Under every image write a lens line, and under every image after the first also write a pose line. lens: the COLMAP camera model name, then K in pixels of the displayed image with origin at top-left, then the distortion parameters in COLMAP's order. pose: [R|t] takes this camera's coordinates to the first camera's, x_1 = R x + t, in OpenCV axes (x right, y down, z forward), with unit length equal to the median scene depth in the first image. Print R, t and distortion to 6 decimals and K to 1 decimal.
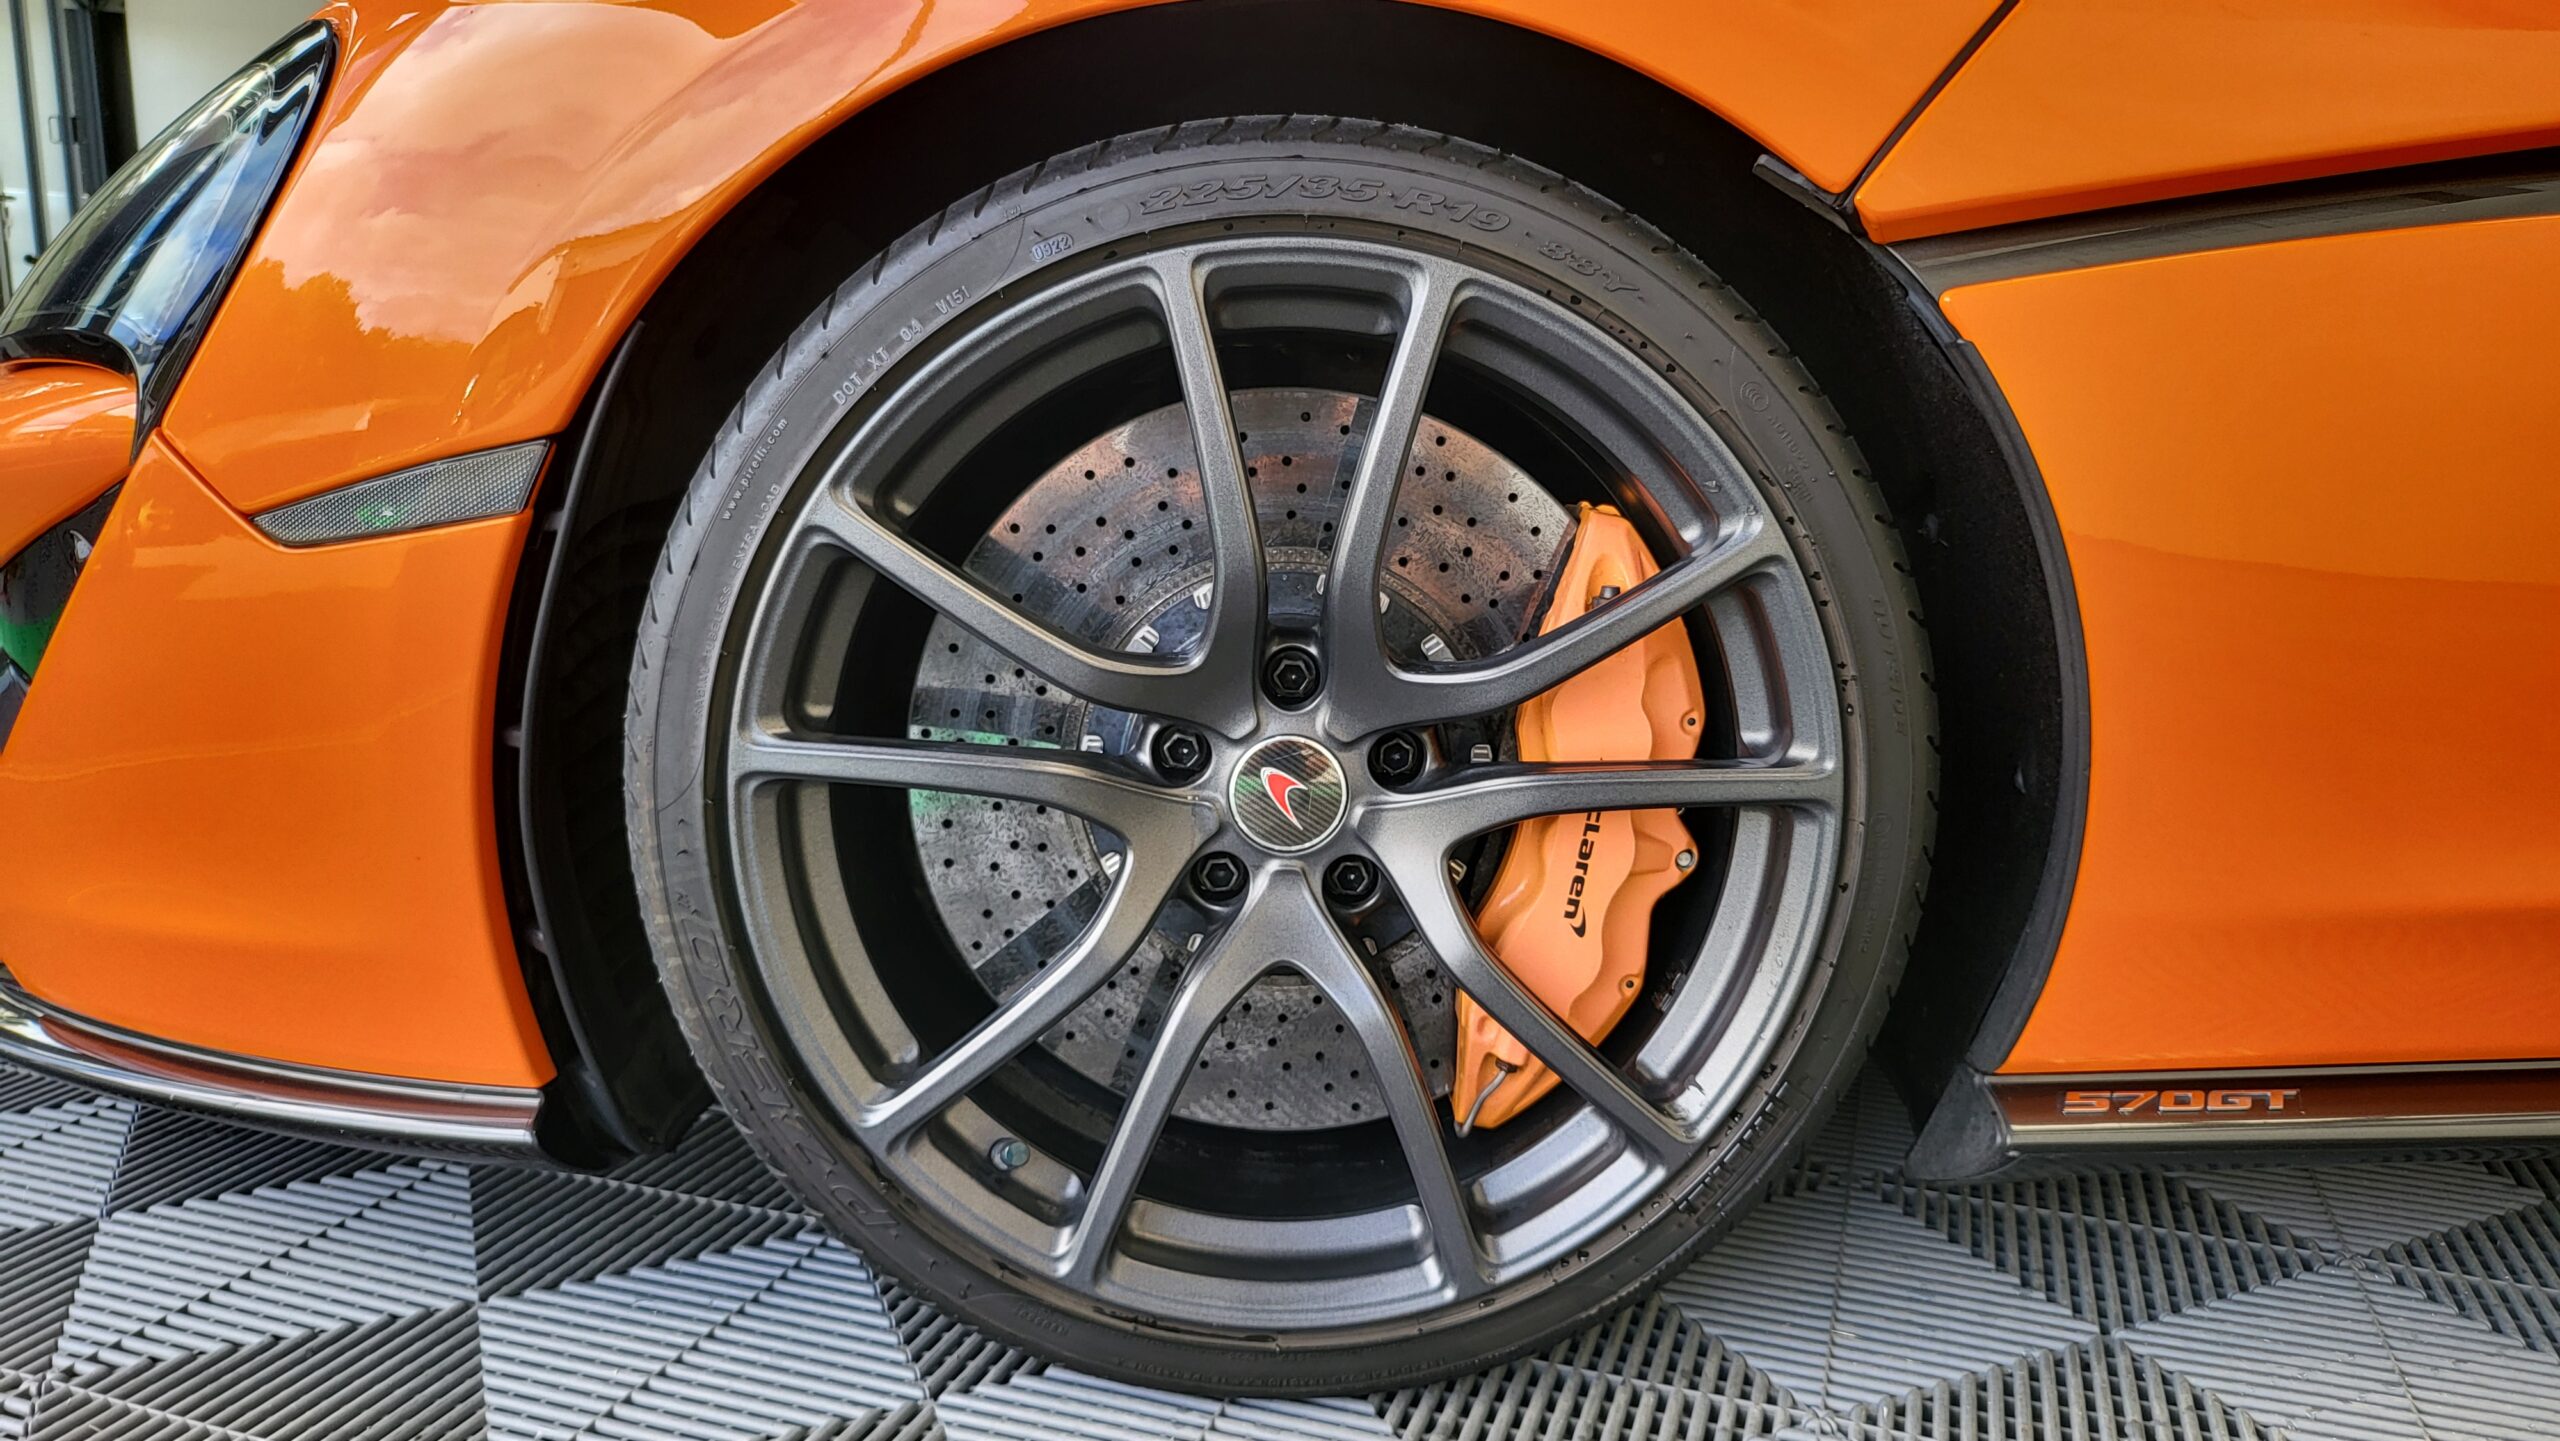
lens RADIAL K [[1790.5, 0, 1275.8], [0, 1790.5, 742.6], [0, 0, 1]] dist [0.035933, -0.033350]
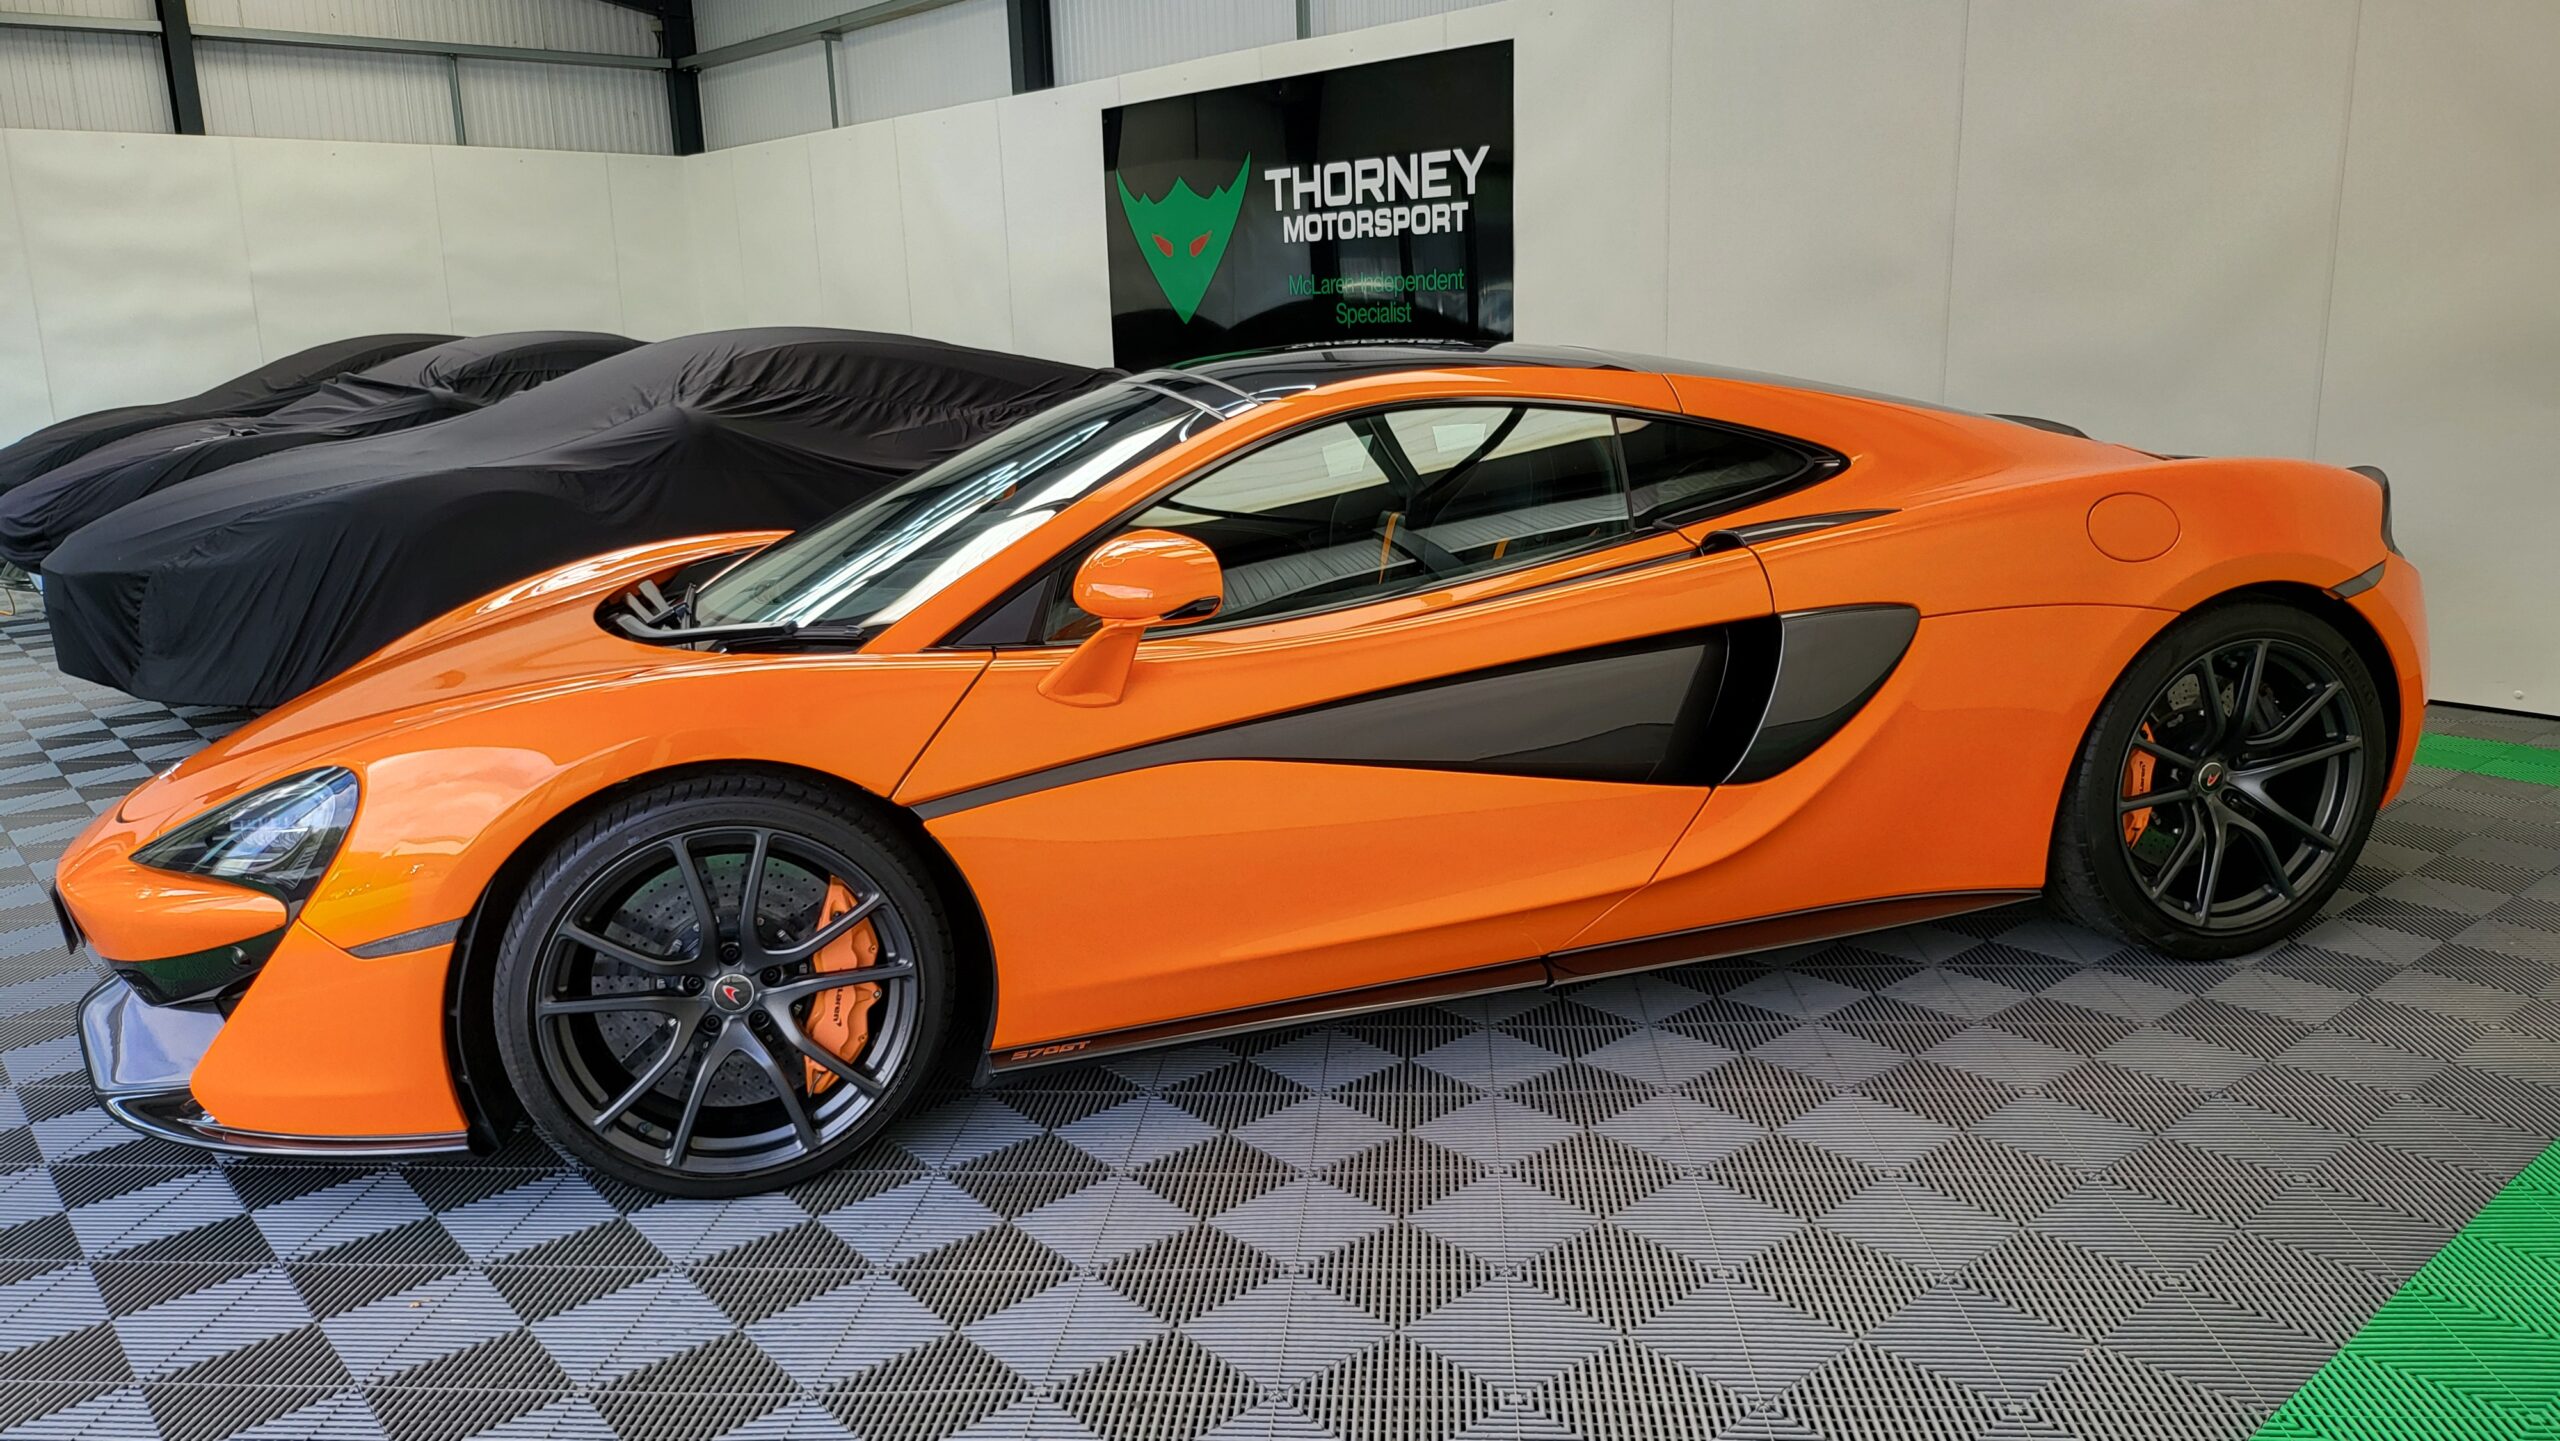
lens RADIAL K [[1790.5, 0, 1315.3], [0, 1790.5, 723.3], [0, 0, 1]] dist [0.035933, -0.033350]
pose [[0.960379, -0.092074, 0.263048, 0.190498], [0.085653, 0.995682, 0.035801, -0.441055], [-0.265208, -0.011852, 0.964118, -2.123686]]
